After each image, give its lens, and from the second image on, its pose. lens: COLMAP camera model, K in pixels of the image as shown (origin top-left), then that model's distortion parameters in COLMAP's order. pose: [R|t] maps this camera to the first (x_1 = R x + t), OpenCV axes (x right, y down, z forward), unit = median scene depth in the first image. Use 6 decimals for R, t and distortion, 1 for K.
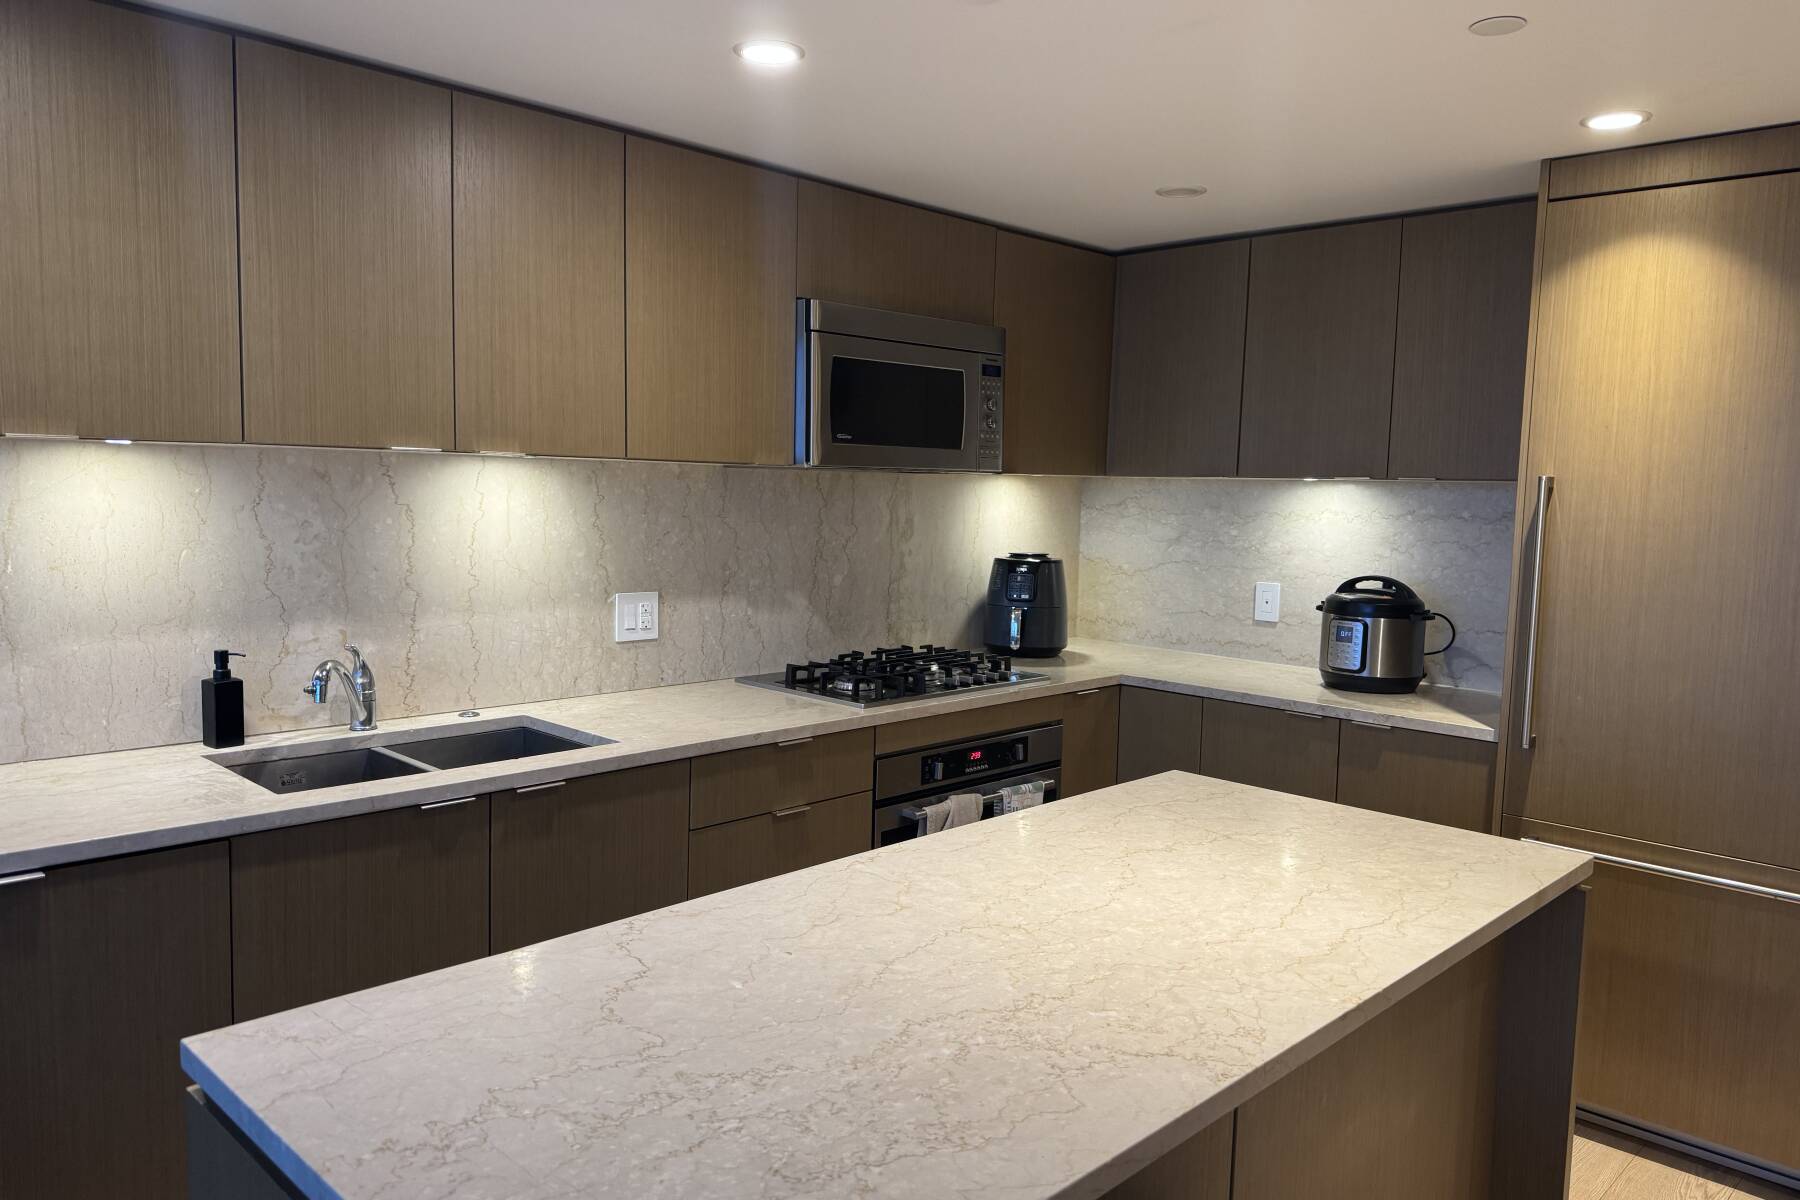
lens RADIAL K [[1280.6, 0, 900.0], [0, 1280.6, 600.0], [0, 0, 1]] dist [0.153696, -0.189258]
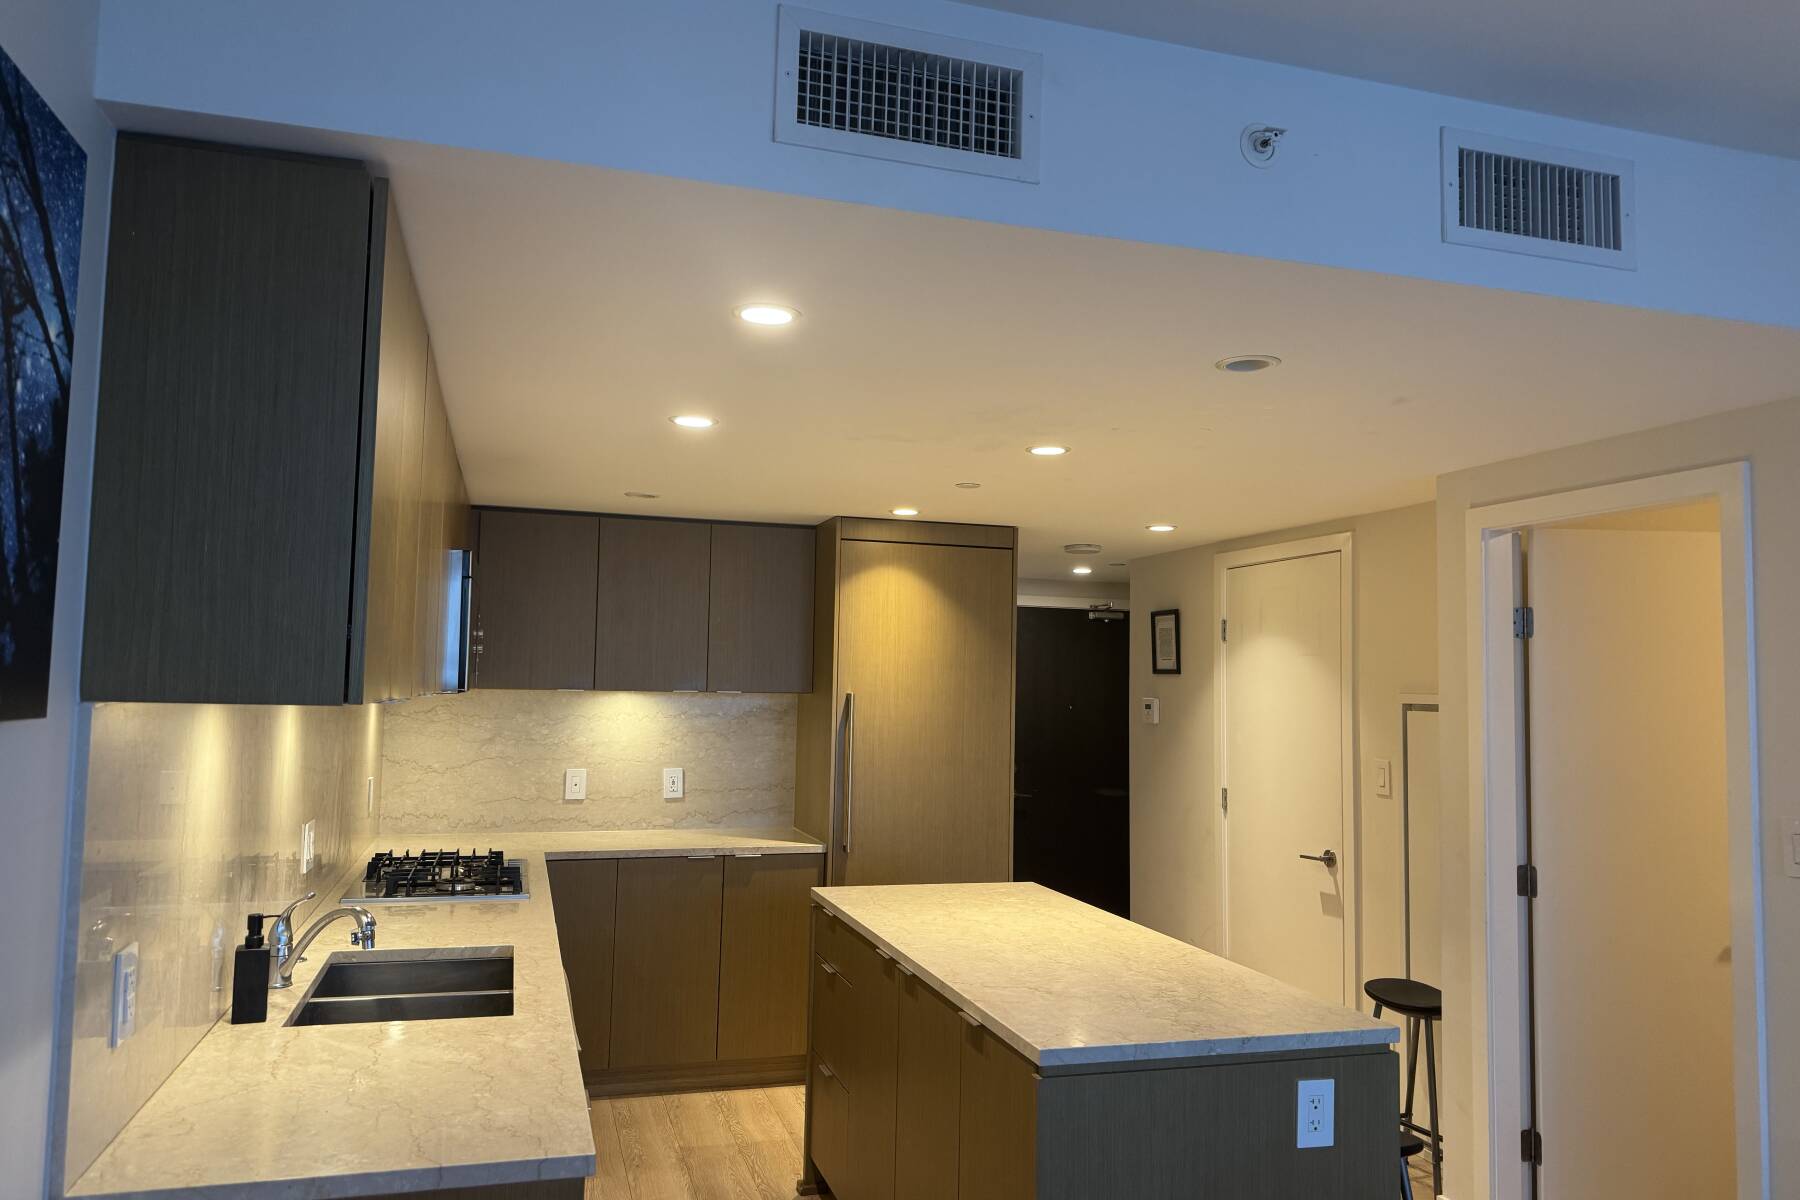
lens RADIAL K [[1273.8, 0, 929.9], [0, 1273.8, 601.1], [0, 0, 1]] dist [0.110494, -0.181601]
pose [[0.471688, 0.042857, 0.880723, -0.875607], [0.073423, 0.993440, -0.087665, -0.053175], [-0.878703, 0.106016, 0.465447, 0.089568]]
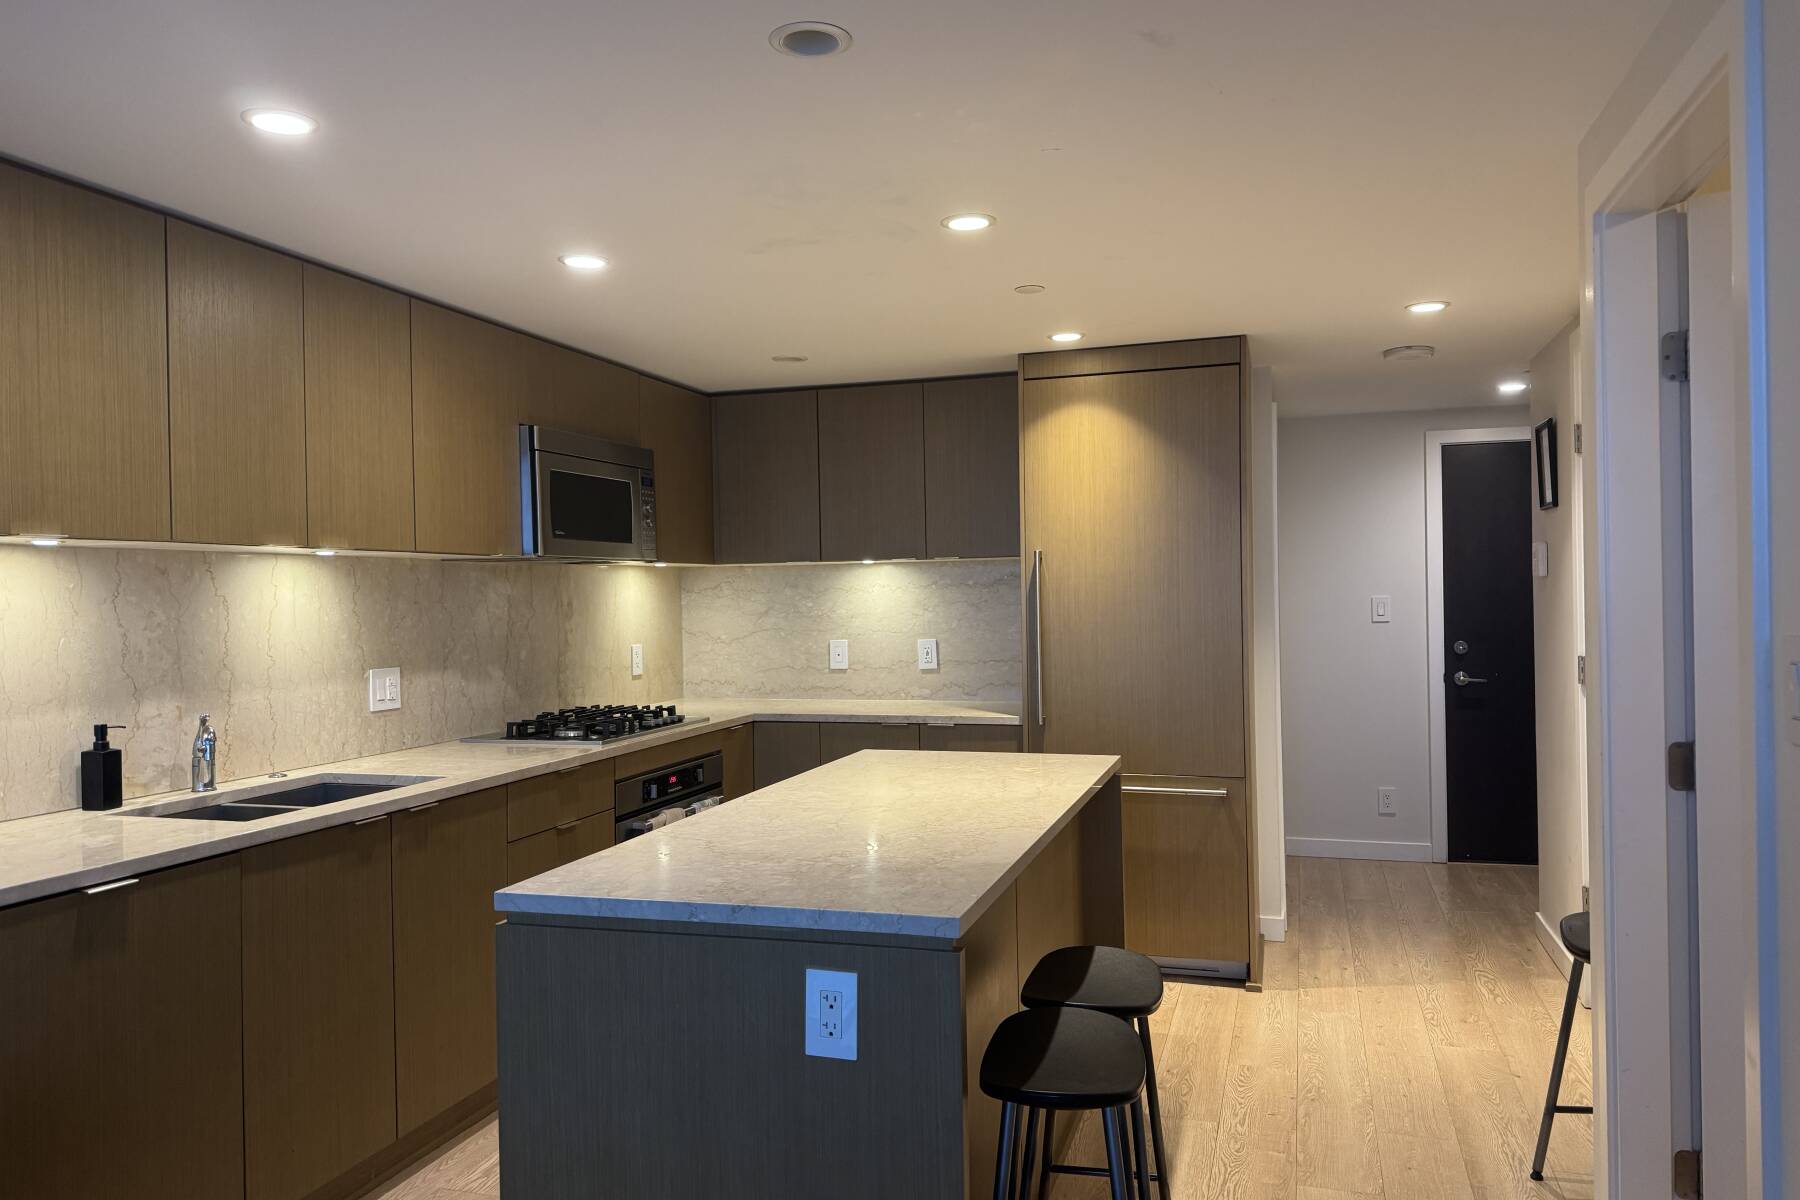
lens RADIAL K [[1280.6, 0, 900.0], [0, 1280.6, 600.0], [0, 0, 1]] dist [0.153696, -0.189258]
pose [[0.891487, -0.041438, 0.451148, -0.324341], [0.080244, 0.994506, -0.067219, 0.050229], [-0.445884, 0.096127, 0.889914, -0.269768]]
